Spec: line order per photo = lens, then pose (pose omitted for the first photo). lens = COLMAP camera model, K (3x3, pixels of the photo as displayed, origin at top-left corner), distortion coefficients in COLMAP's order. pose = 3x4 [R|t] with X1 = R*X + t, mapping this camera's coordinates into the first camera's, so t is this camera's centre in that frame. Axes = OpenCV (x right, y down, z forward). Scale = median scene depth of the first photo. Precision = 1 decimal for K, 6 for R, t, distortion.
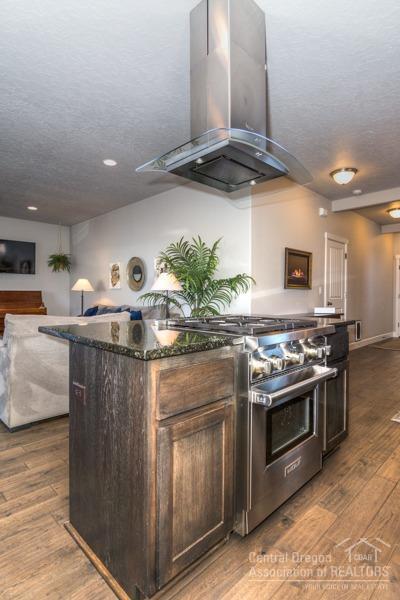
lens RADIAL K [[317.8, 0, 200.2], [0, 317.8, 298.1], [0, 0, 1]] dist [0.005052, -0.003858]
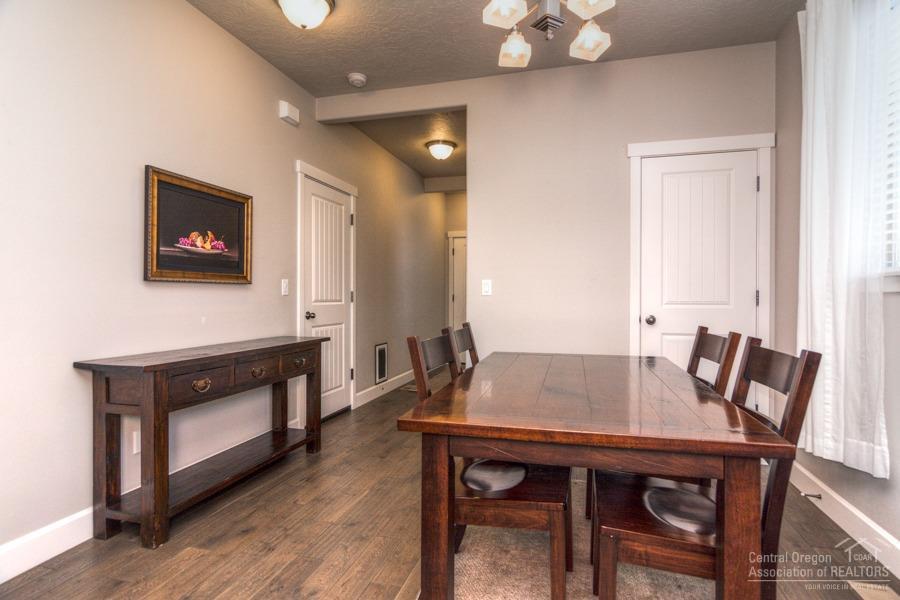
lens RADIAL K [[476.6, 0, 448.3], [0, 476.6, 296.6], [0, 0, 1]] dist [0.005052, -0.003858]
pose [[0.870442, -0.003555, 0.492259, 0.246691], [0.007719, 0.999950, -0.006428, -0.004496], [-0.492211, 0.009395, 0.870425, 0.302182]]
